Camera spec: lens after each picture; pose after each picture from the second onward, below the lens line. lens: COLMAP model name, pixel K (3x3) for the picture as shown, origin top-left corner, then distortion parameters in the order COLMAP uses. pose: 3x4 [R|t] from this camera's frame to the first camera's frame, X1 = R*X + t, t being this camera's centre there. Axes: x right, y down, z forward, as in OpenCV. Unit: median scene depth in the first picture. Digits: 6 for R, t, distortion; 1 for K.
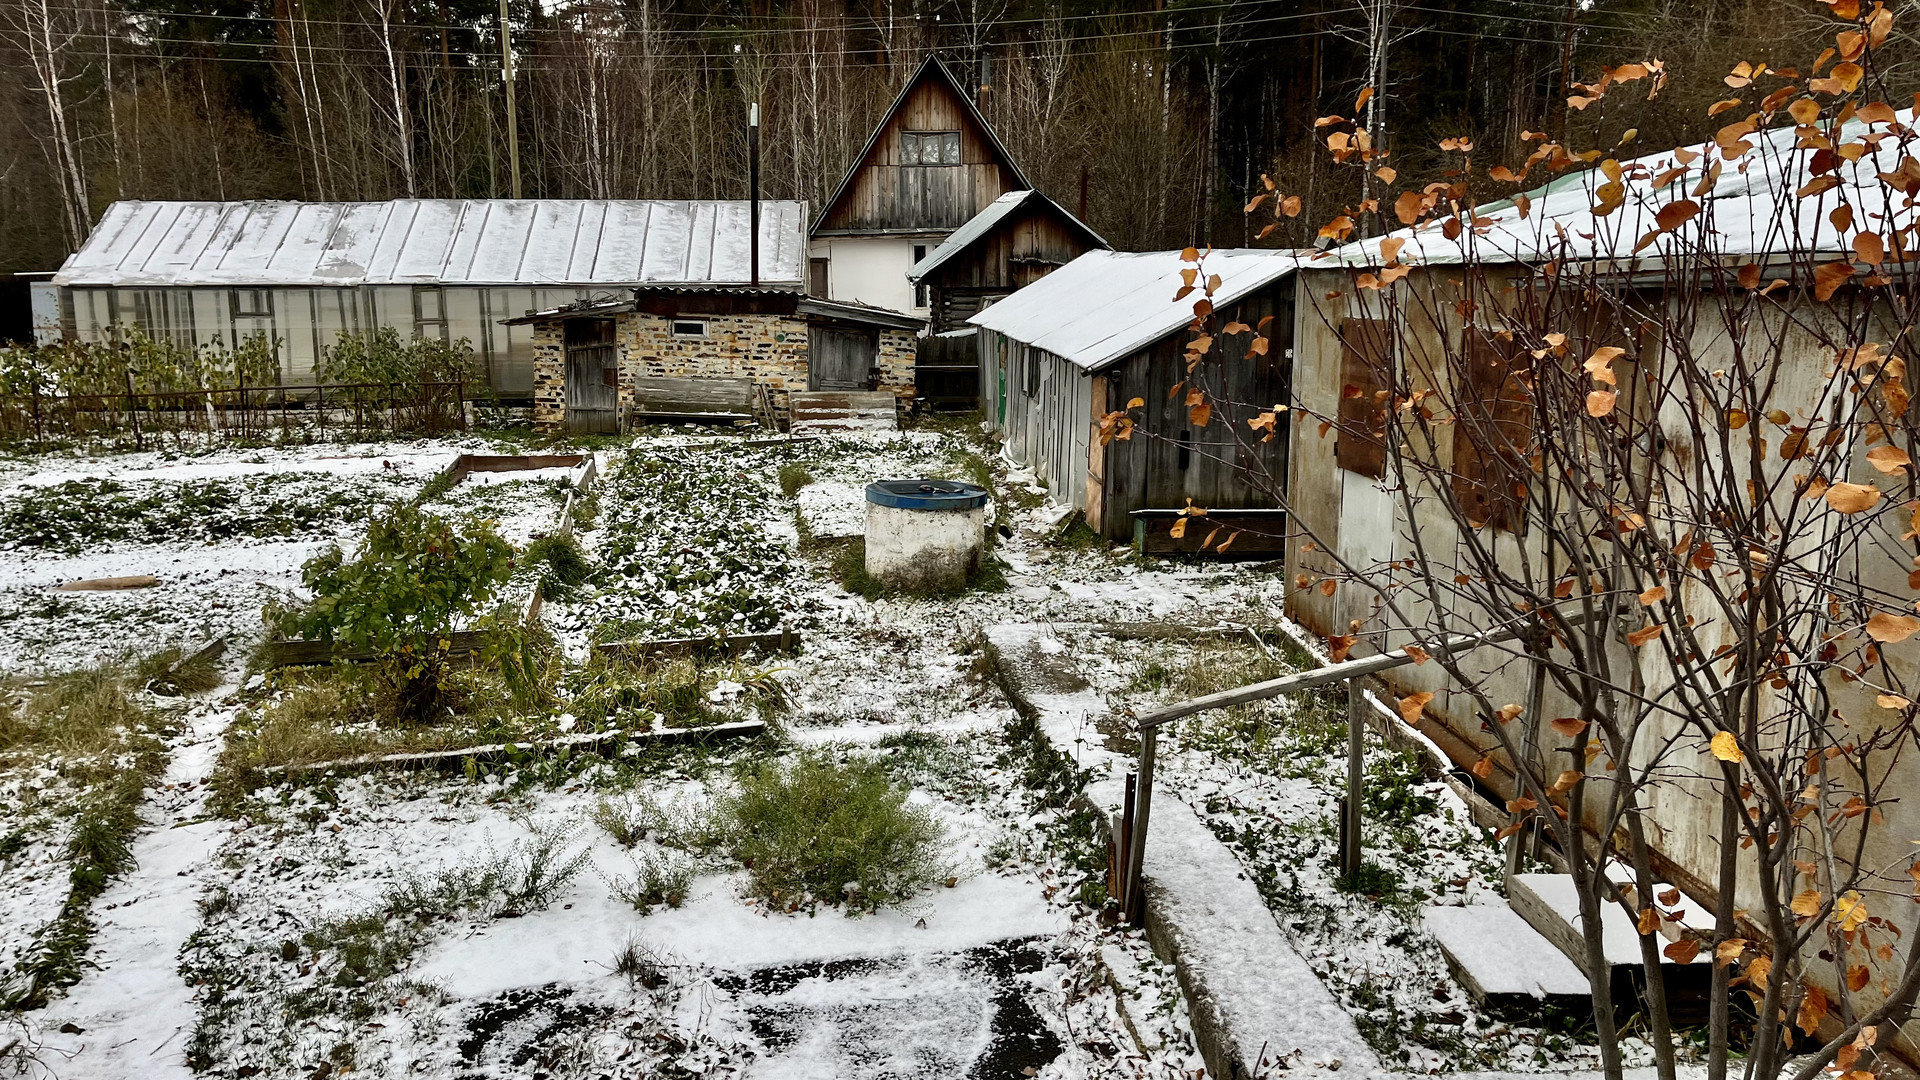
lens RADIAL K [[1443.7, 0, 959.3], [0, 1443.7, 540.5], [0, 0, 1]] dist [0.042618, -0.064429]
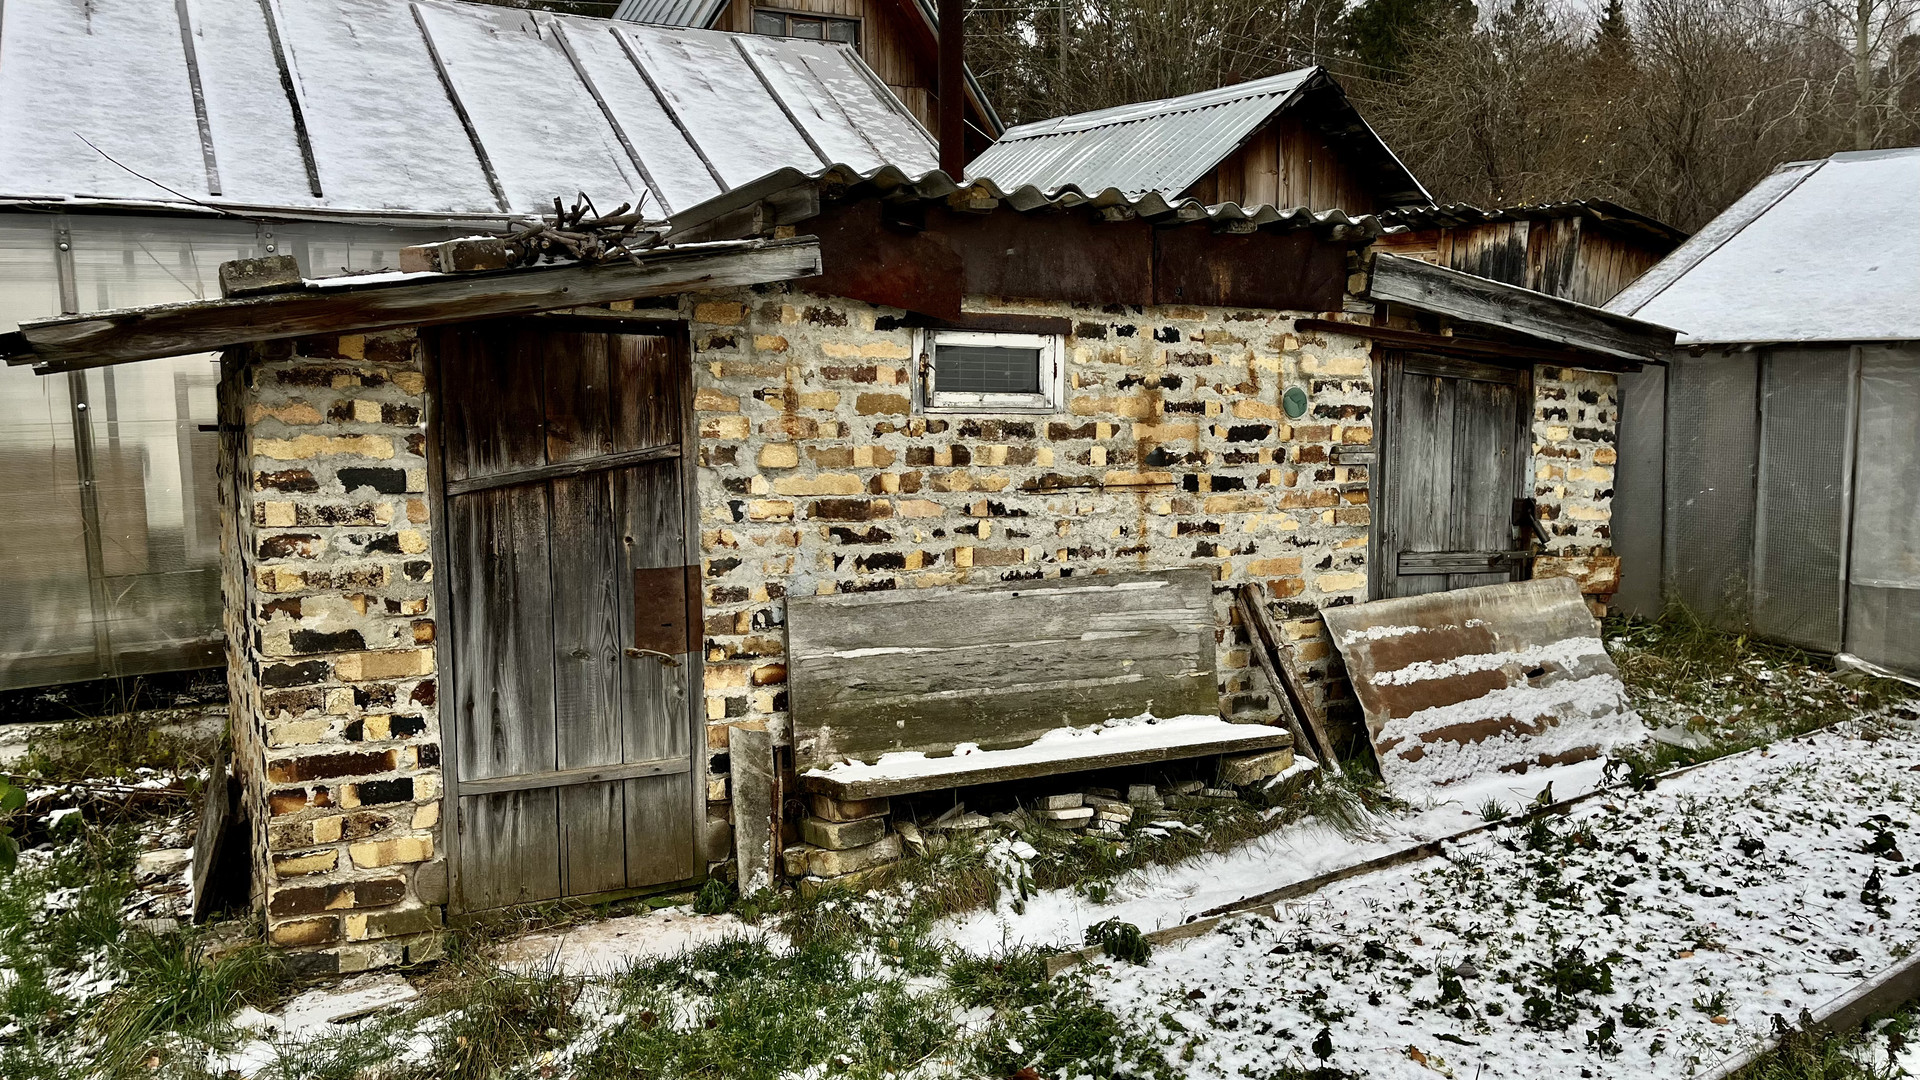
lens RADIAL K [[1443.7, 0, 947.9], [0, 1443.7, 534.9], [0, 0, 1]] dist [0.042618, -0.064429]
pose [[0.911227, -0.056001, 0.408080, -0.286046], [0.078873, 0.996105, -0.039426, -0.111871], [-0.404282, 0.068112, 0.912095, 0.796006]]
